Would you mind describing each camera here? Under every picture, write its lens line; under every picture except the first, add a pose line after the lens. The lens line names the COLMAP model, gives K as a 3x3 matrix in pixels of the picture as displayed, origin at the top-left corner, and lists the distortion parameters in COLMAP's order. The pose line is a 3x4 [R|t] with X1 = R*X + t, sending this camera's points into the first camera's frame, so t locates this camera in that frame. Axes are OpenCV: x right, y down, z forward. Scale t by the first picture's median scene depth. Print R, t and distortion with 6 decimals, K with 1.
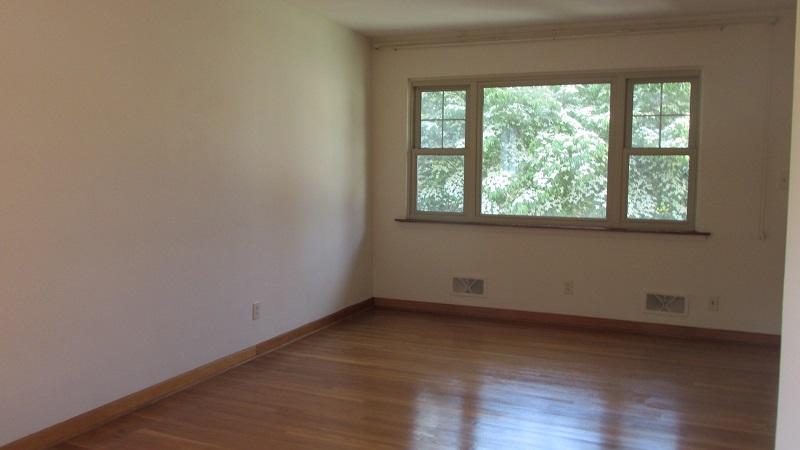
lens RADIAL K [[667.7, 0, 403.7], [0, 667.7, 223.9], [0, 0, 1]] dist [-0.029618, 0.014835]
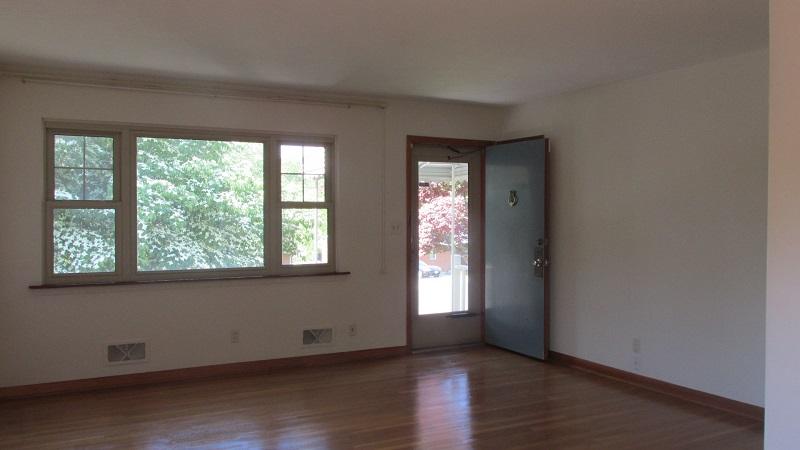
lens RADIAL K [[667.7, 0, 406.3], [0, 667.7, 224.7], [0, 0, 1]] dist [-0.029618, 0.014835]
pose [[0.619577, -0.022307, 0.784619, -0.379477], [0.075742, 0.996631, -0.031474, -0.023122], [-0.781273, 0.078929, 0.619179, 0.138106]]
